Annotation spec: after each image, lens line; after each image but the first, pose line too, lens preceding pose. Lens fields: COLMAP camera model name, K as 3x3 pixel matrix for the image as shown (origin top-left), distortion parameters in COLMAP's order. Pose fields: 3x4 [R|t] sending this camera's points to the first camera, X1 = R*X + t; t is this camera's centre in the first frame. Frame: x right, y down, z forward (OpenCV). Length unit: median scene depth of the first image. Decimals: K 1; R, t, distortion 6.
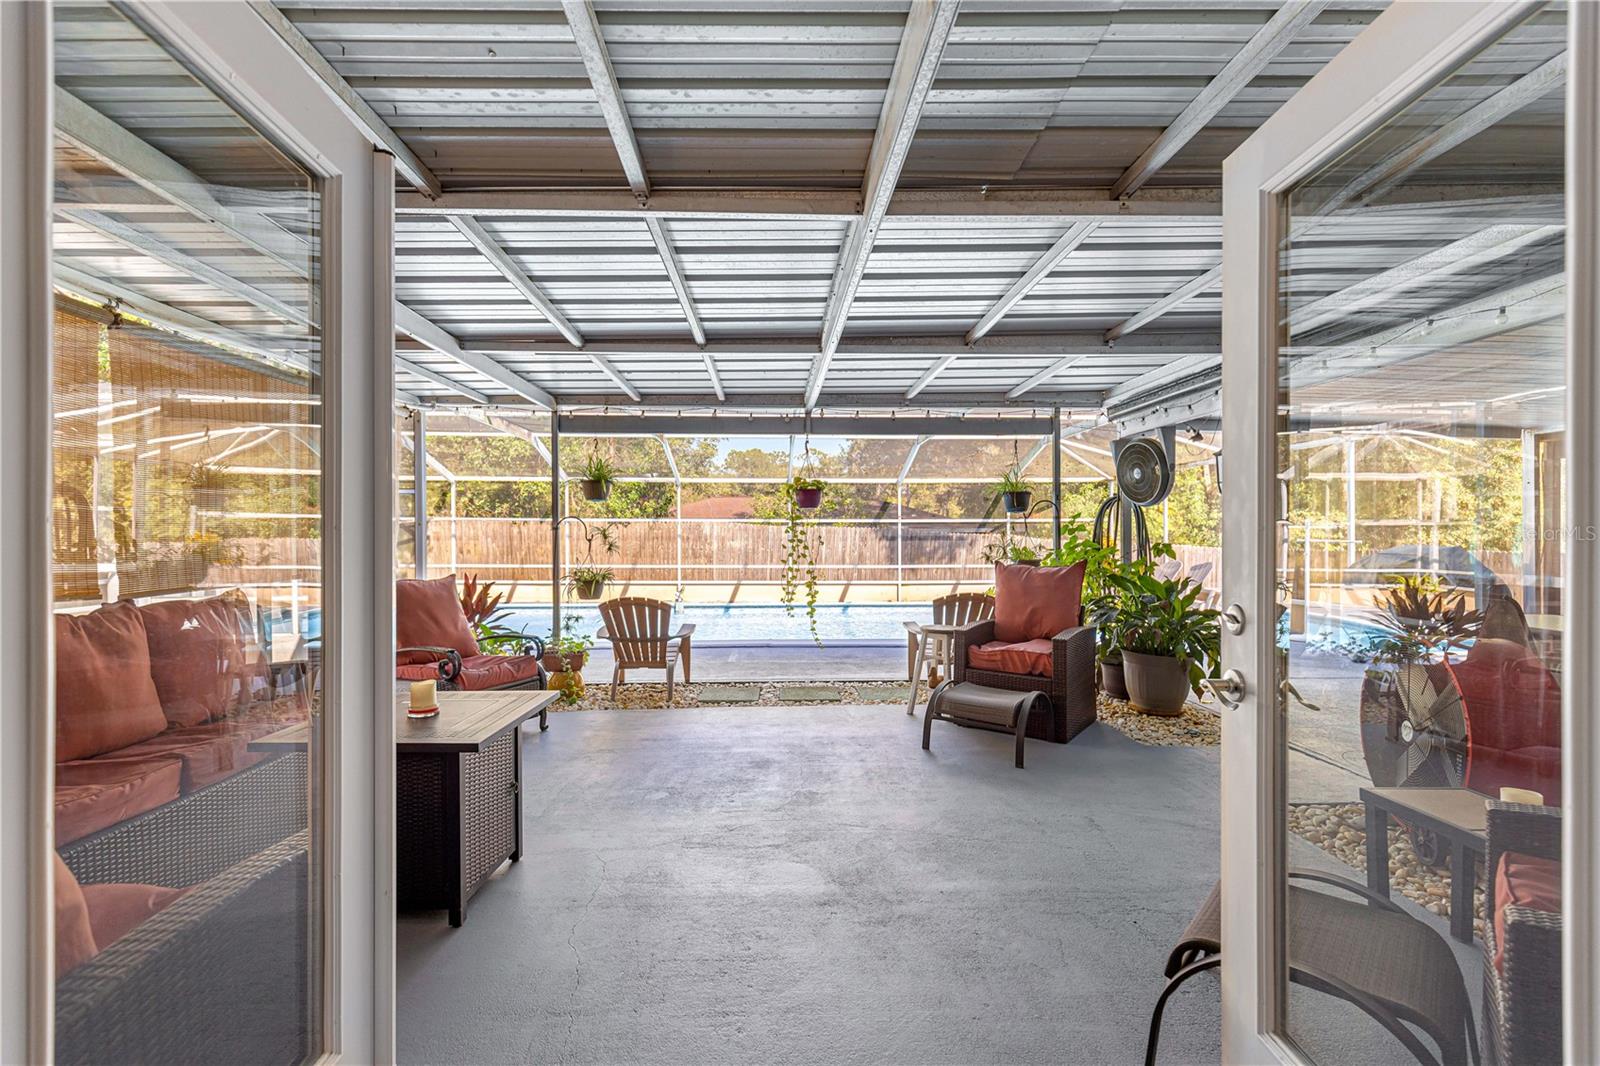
lens RADIAL K [[727.3, 0, 809.1], [0, 727.3, 536.8], [0, 0, 1]] dist [0.007607, -0.001437]
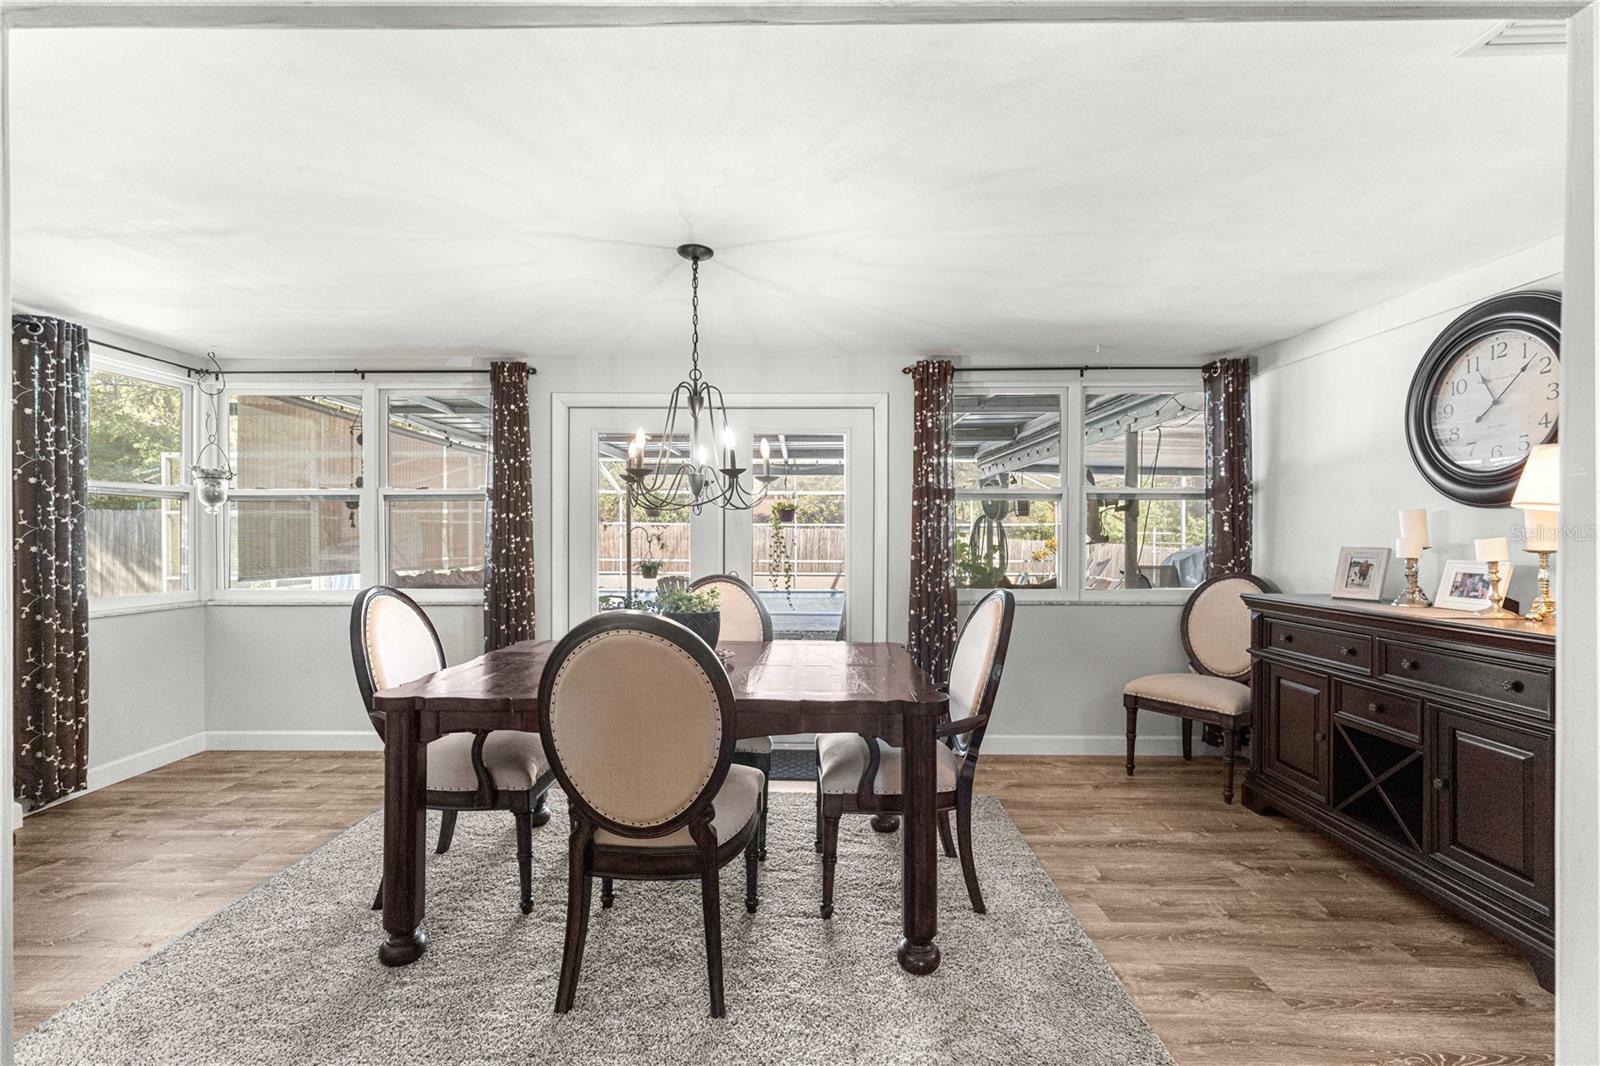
lens RADIAL K [[727.3, 0, 787.8], [0, 727.3, 535.8], [0, 0, 1]] dist [0.007607, -0.001437]
pose [[0.996369, 0.002417, -0.085100, 0.137501], [-0.002207, 0.999994, 0.002562, -0.012993], [0.085106, -0.002365, 0.996369, -0.570935]]
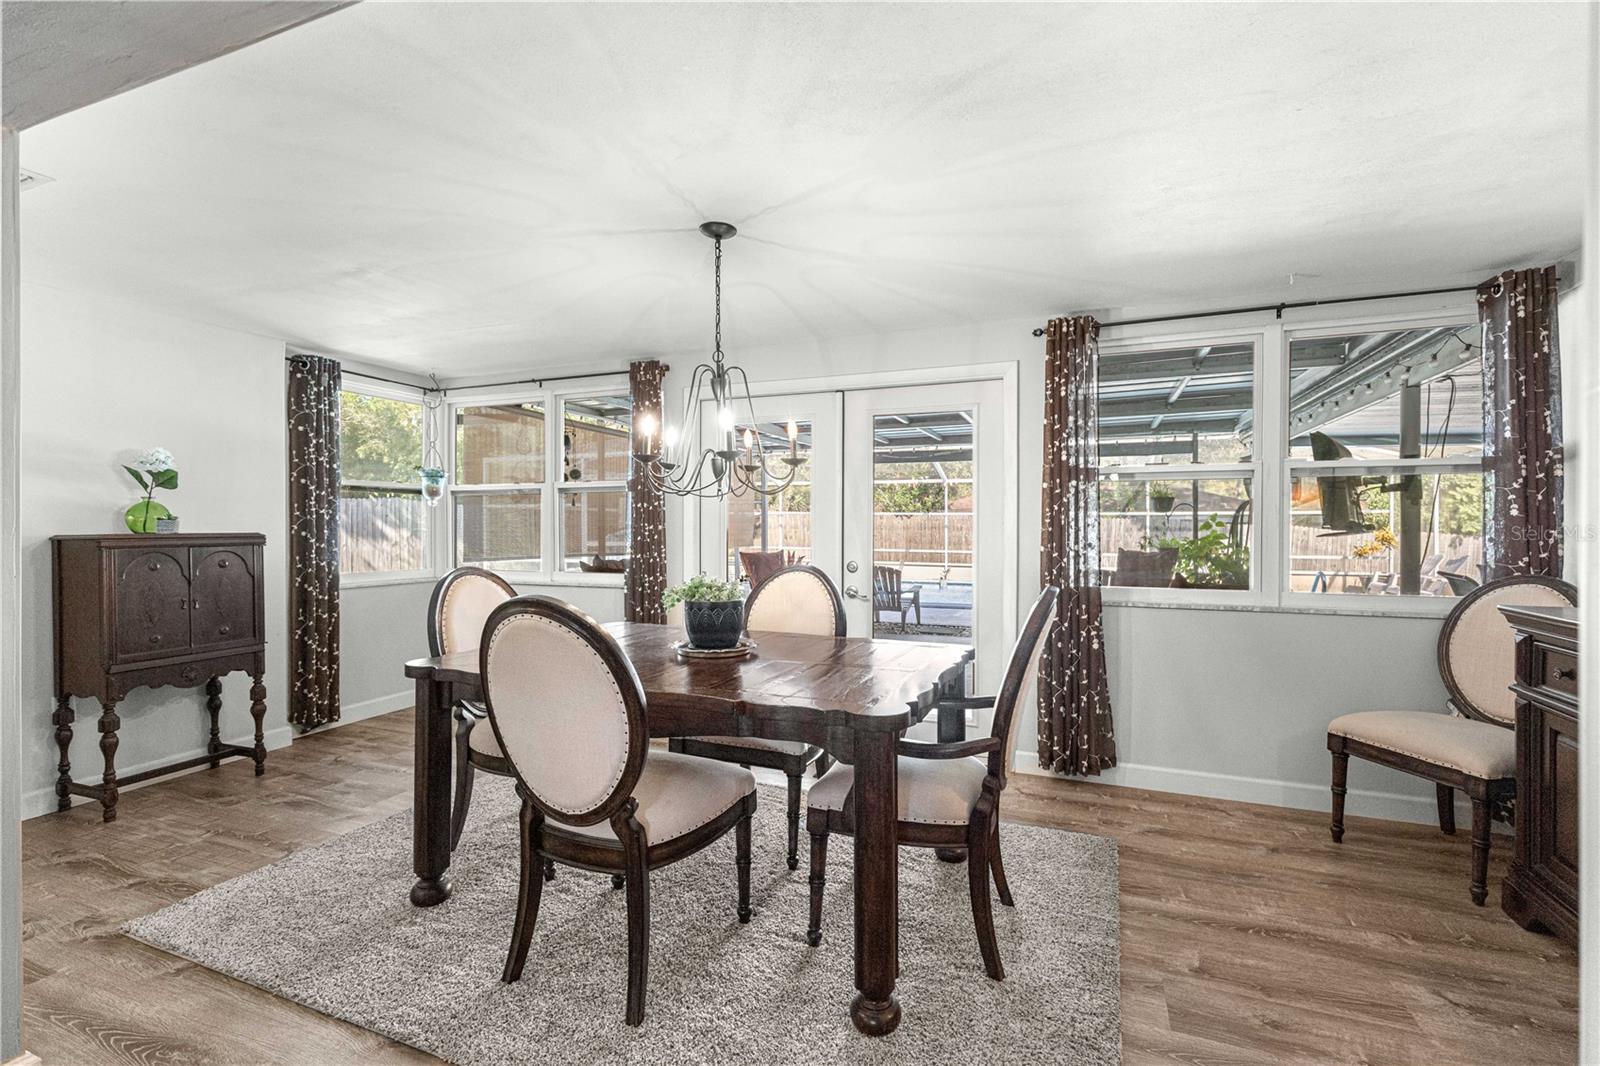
lens RADIAL K [[727.3, 0, 773.7], [0, 727.3, 525.5], [0, 0, 1]] dist [0.007607, -0.001437]
pose [[0.895665, 0.002351, -0.444723, 0.242186], [-0.001668, 0.999997, 0.001927, -0.011000], [0.444726, -0.000984, 0.895666, -0.515958]]
